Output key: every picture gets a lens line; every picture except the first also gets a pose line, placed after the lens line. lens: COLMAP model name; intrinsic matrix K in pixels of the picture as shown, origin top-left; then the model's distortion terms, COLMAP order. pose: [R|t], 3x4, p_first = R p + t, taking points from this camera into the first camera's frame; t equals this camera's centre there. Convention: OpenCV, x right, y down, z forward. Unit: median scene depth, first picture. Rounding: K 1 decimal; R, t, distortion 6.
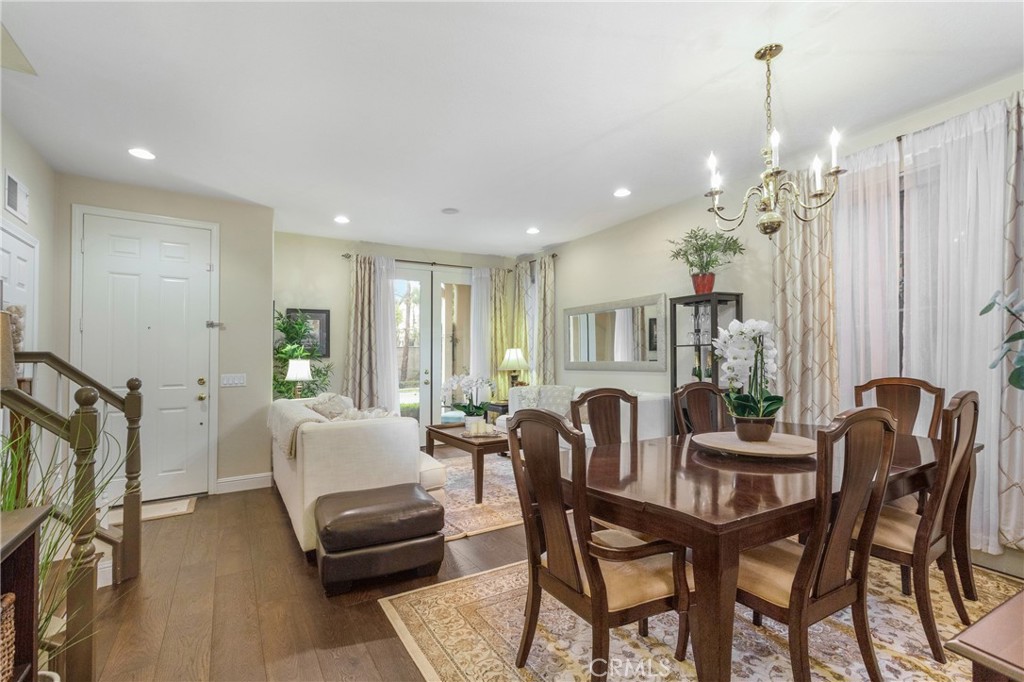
lens RADIAL K [[498.2, 0, 504.6], [0, 498.2, 348.4], [0, 0, 1]] dist [0.006009, 0.000745]
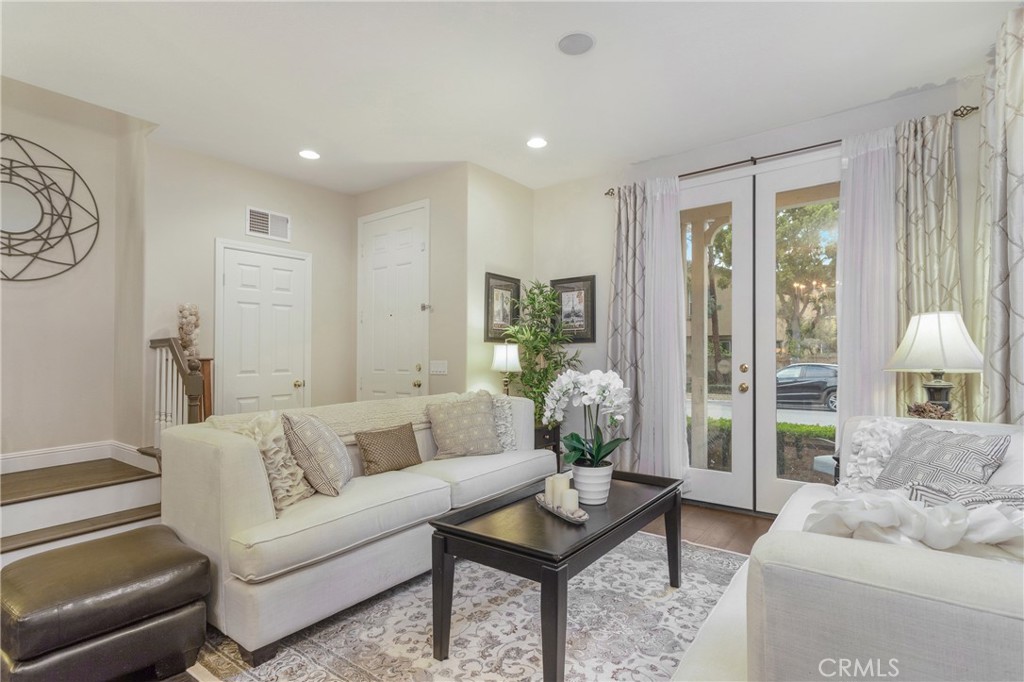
lens RADIAL K [[498.2, 0, 509.6], [0, 498.2, 345.5], [0, 0, 1]] dist [0.006009, 0.000745]
pose [[0.358399, -0.005209, -0.933554, 0.311595], [0.014441, 0.999896, -0.000036, 0.024278], [0.933457, -0.013468, 0.358437, 0.719159]]
